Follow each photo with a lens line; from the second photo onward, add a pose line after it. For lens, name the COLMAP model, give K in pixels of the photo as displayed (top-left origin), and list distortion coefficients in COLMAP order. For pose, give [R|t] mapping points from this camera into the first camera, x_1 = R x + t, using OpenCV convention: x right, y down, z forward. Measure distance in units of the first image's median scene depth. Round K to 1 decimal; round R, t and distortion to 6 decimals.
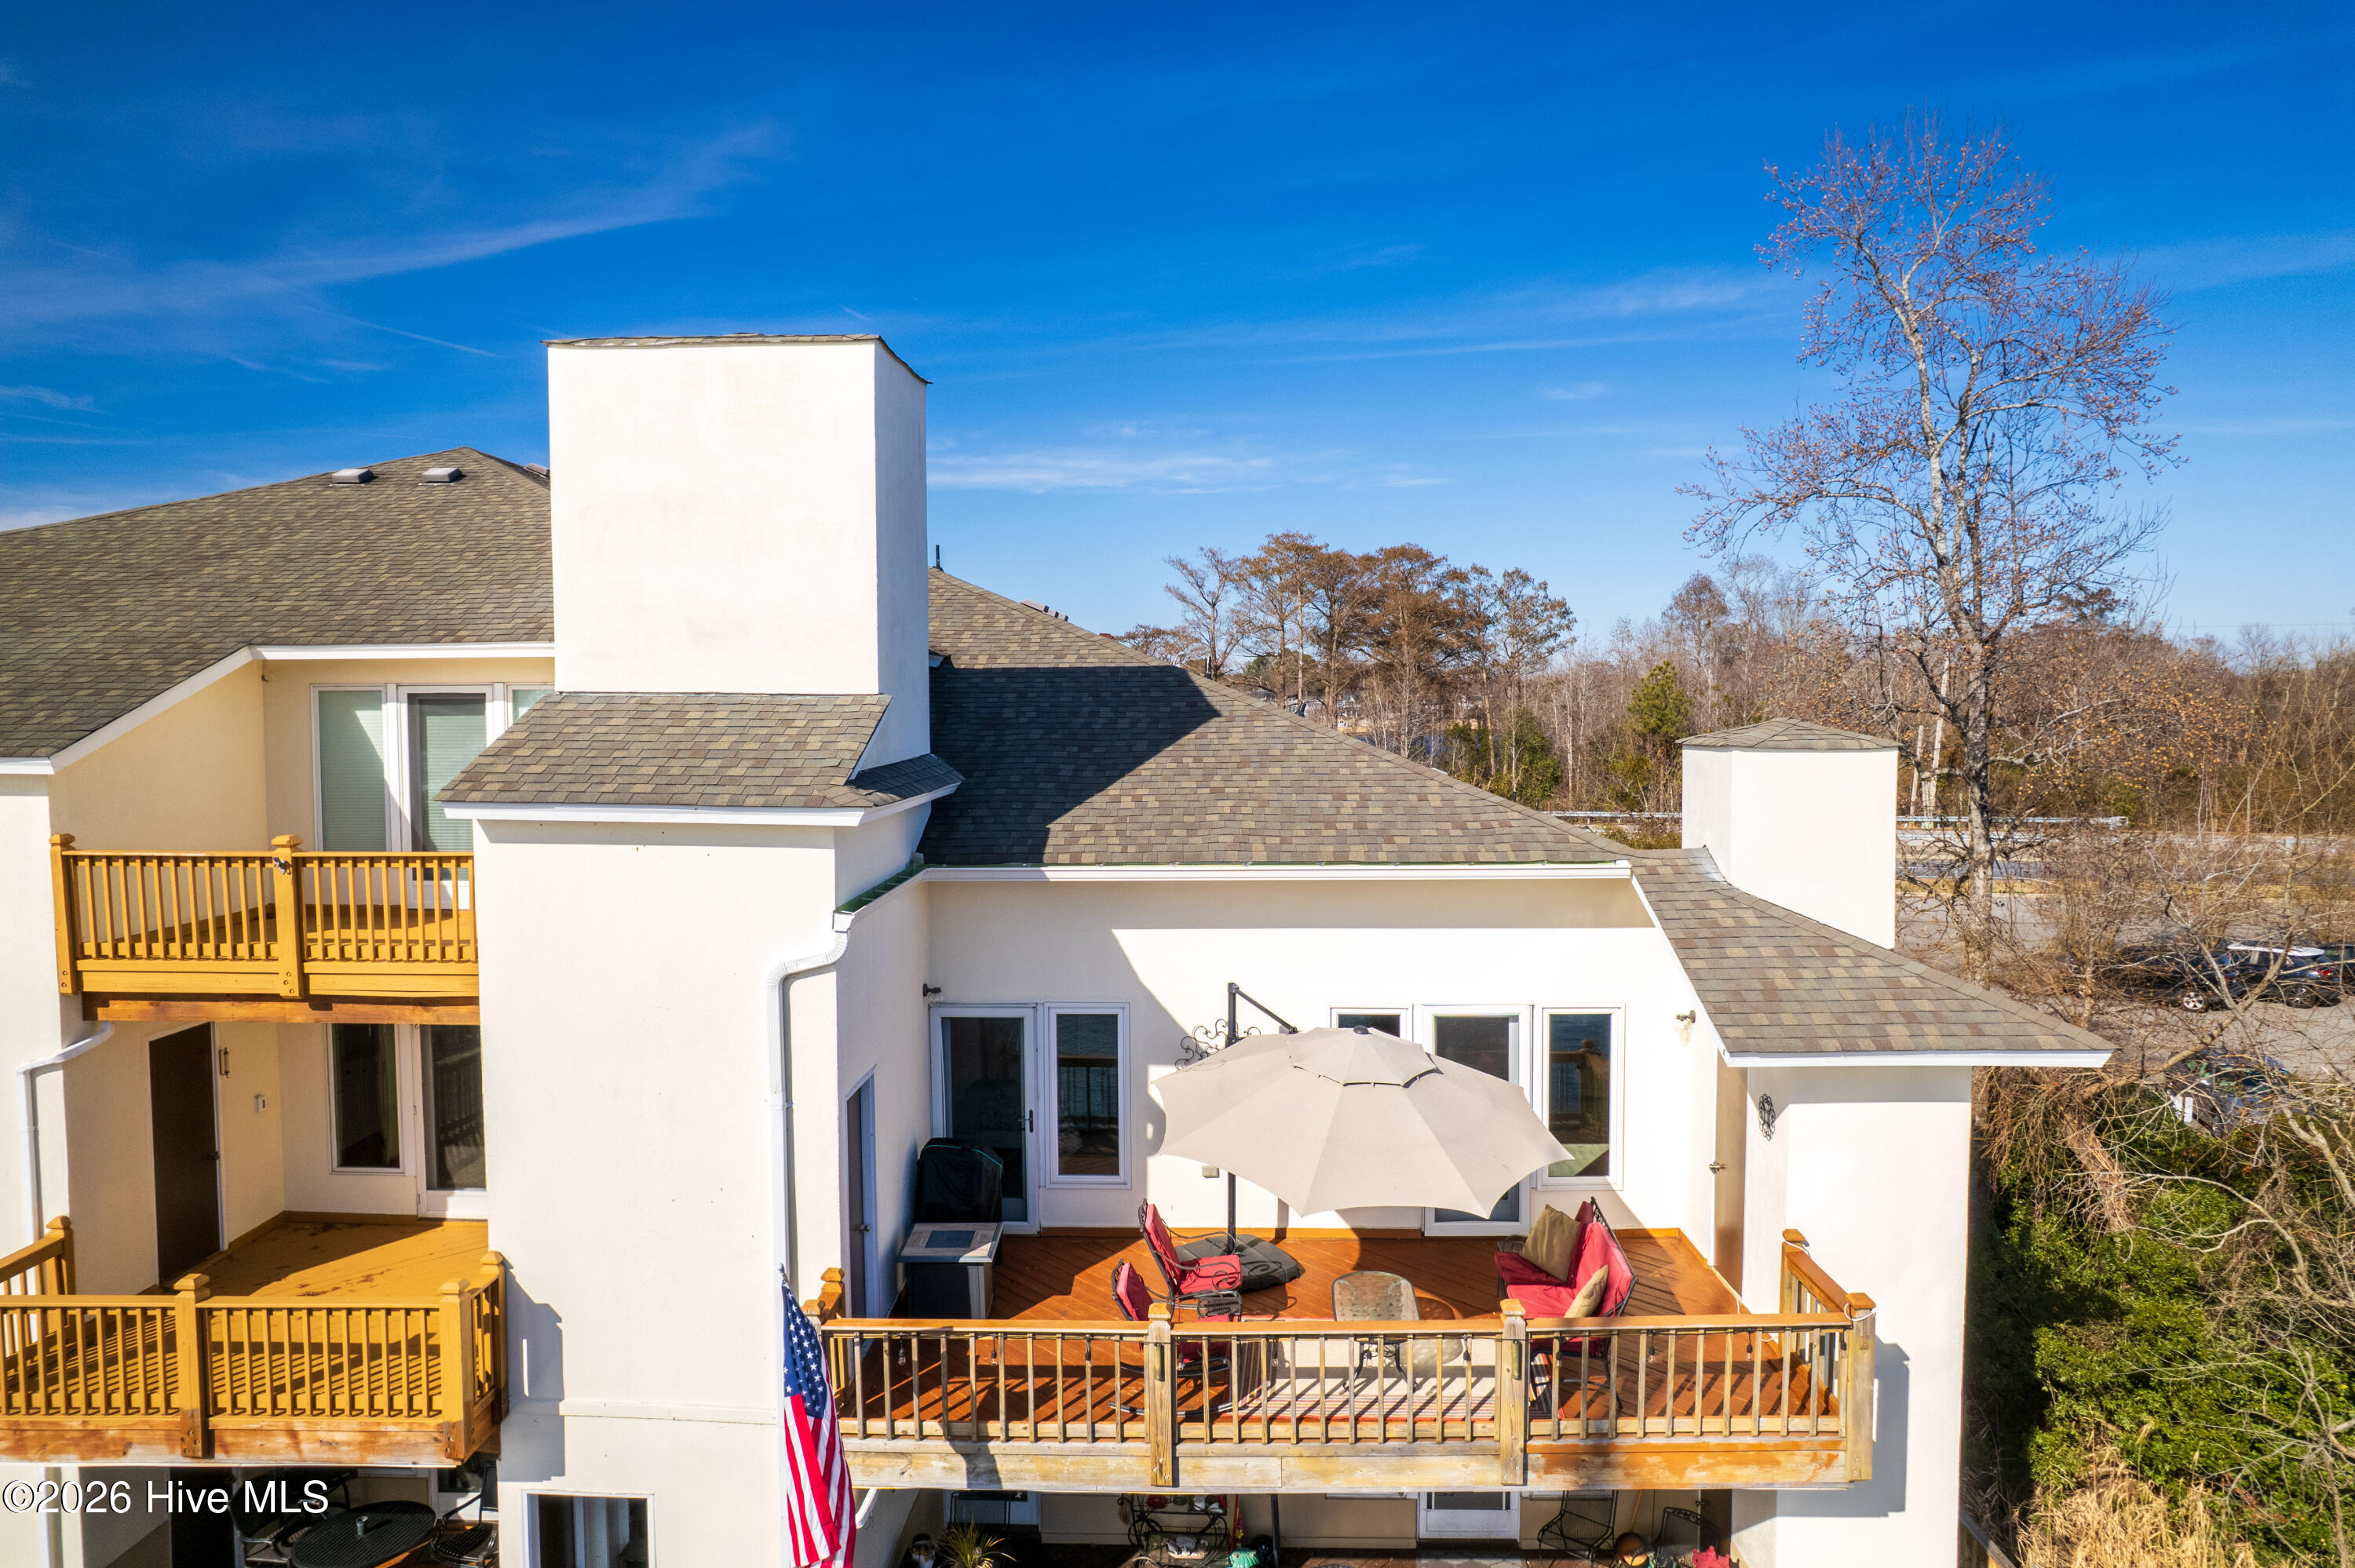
lens RADIAL K [[1506.9, 0, 1177.5], [0, 1506.9, 784.0], [0, 0, 1]] dist [-0.072833, 0.064320]
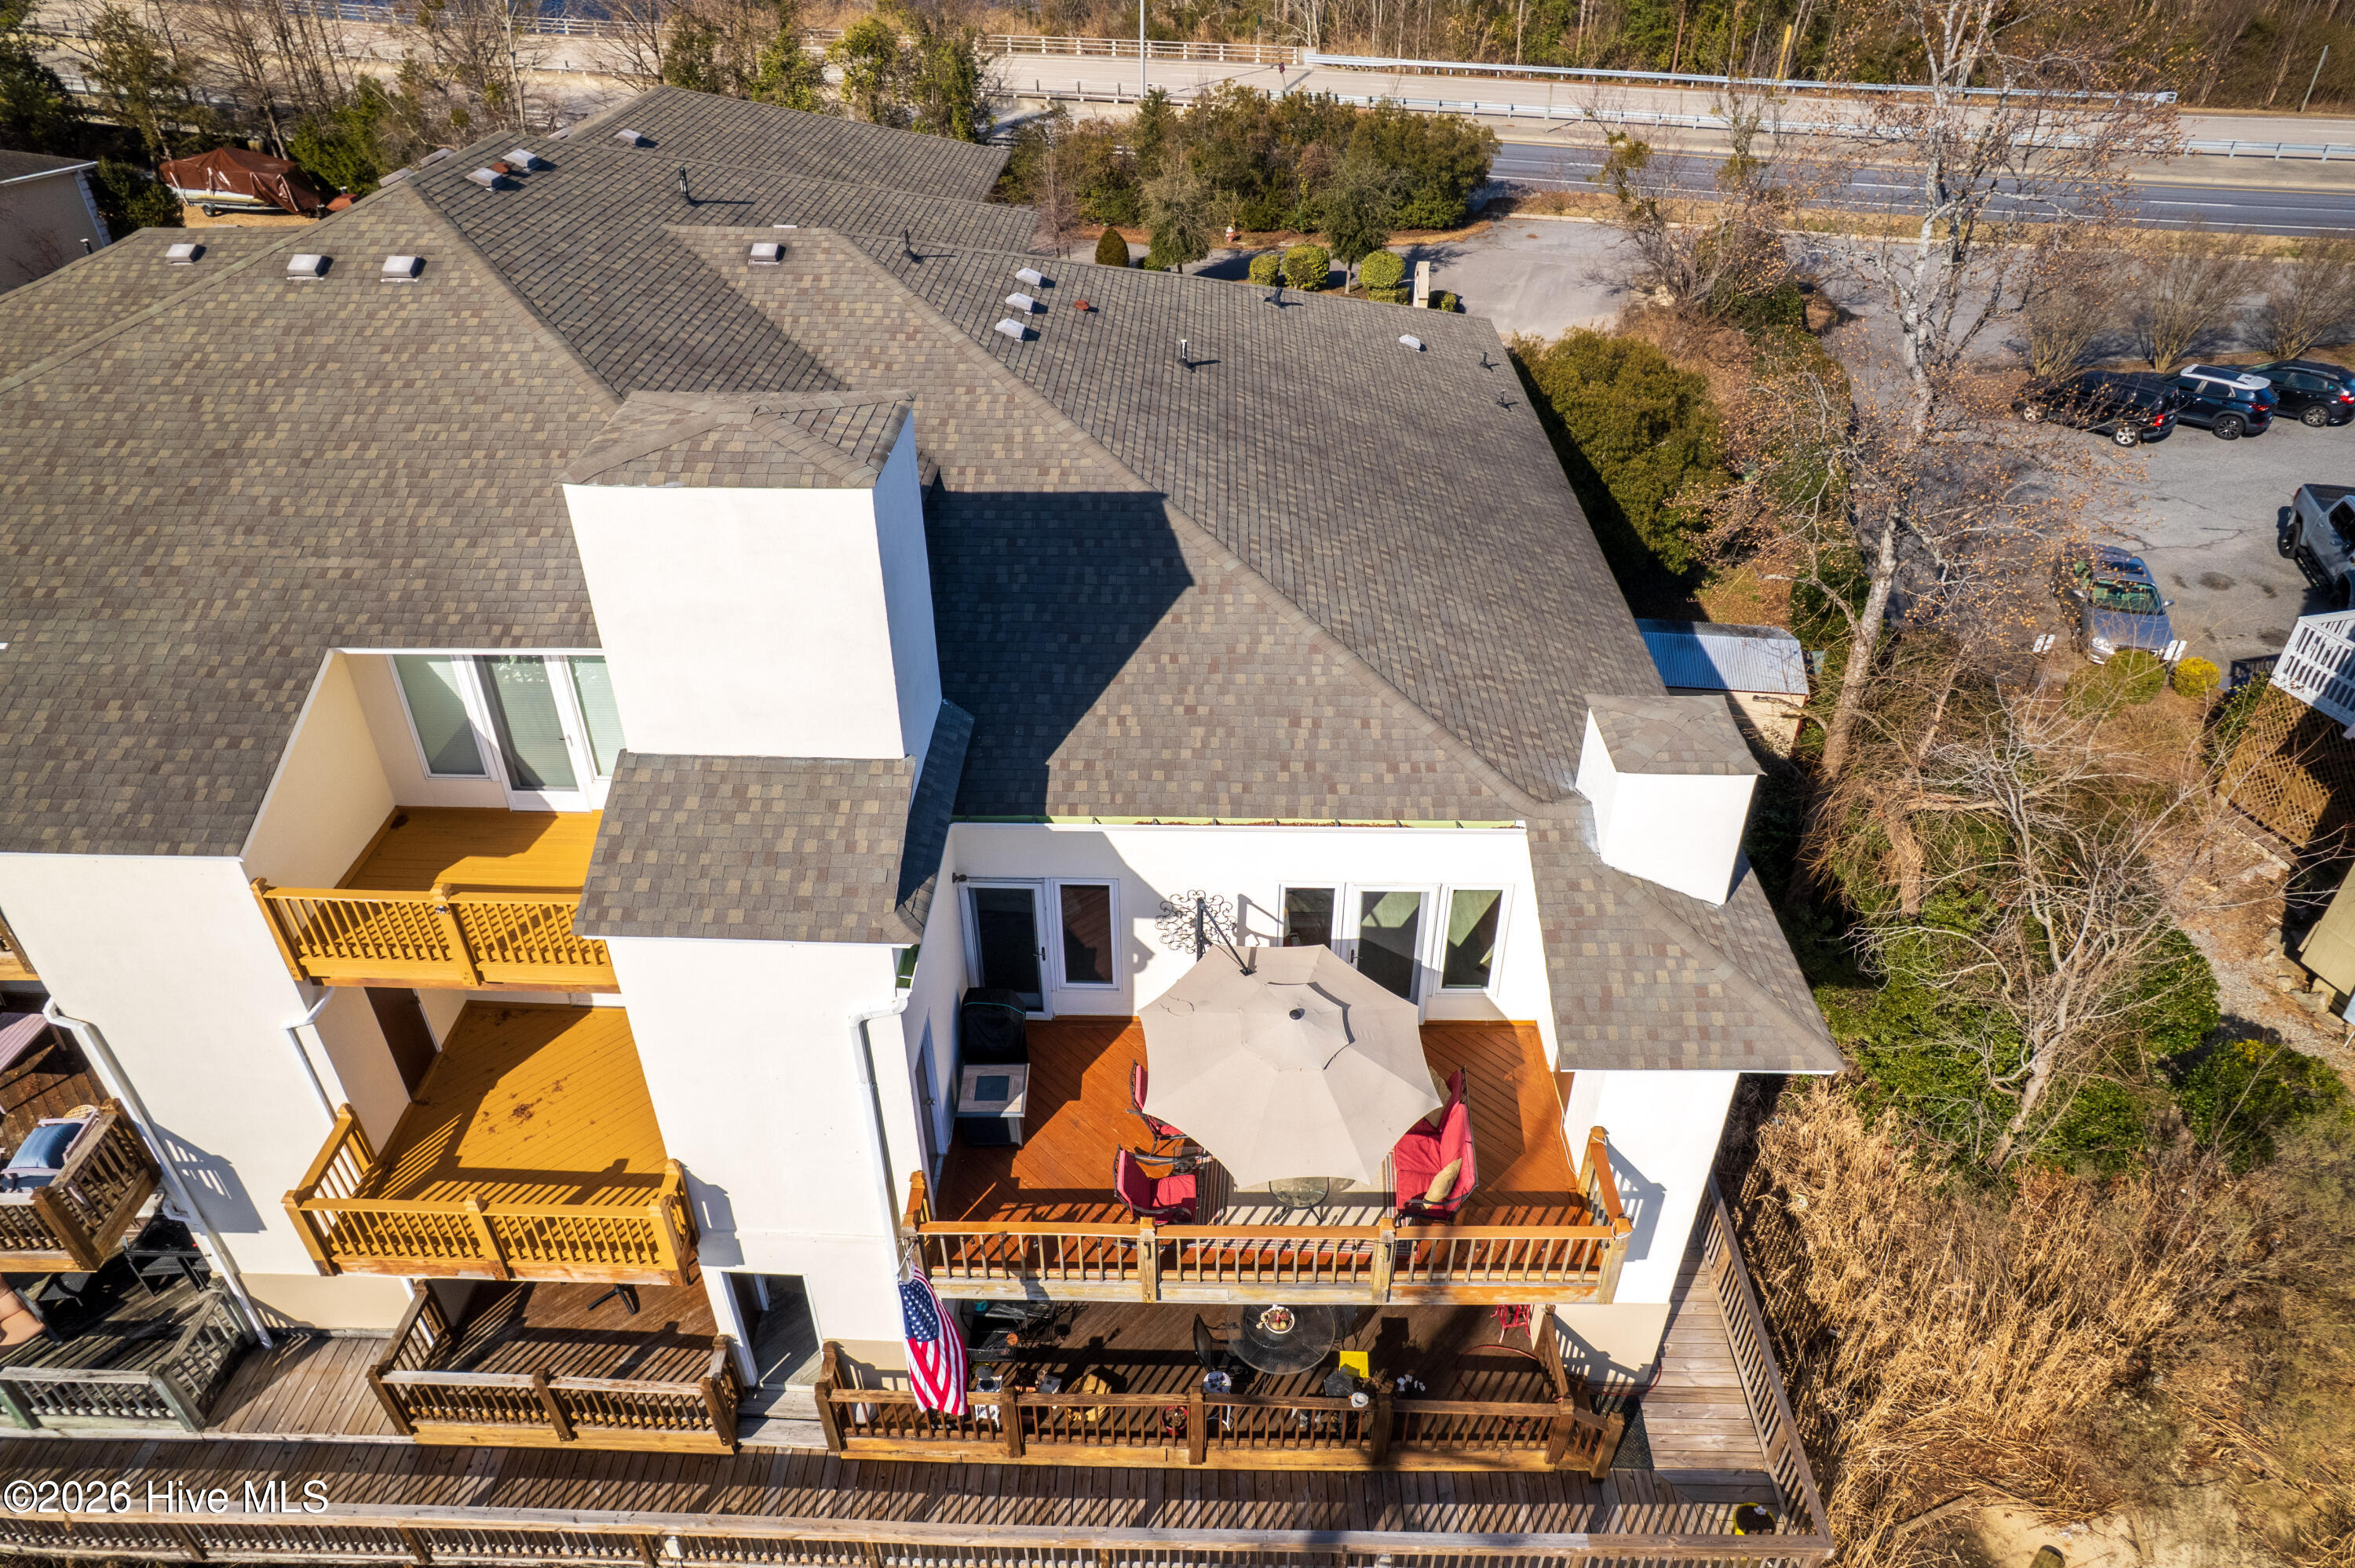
lens RADIAL K [[1504.4, 0, 1177.5], [0, 1504.4, 784.0], [0, 0, 1]] dist [-0.071125, 0.051398]
pose [[0.999849, -0.005748, 0.016402, -0.003467], [-0.003572, 0.855610, 0.517608, -0.662954], [-0.017009, -0.517588, 0.855461, -0.027240]]
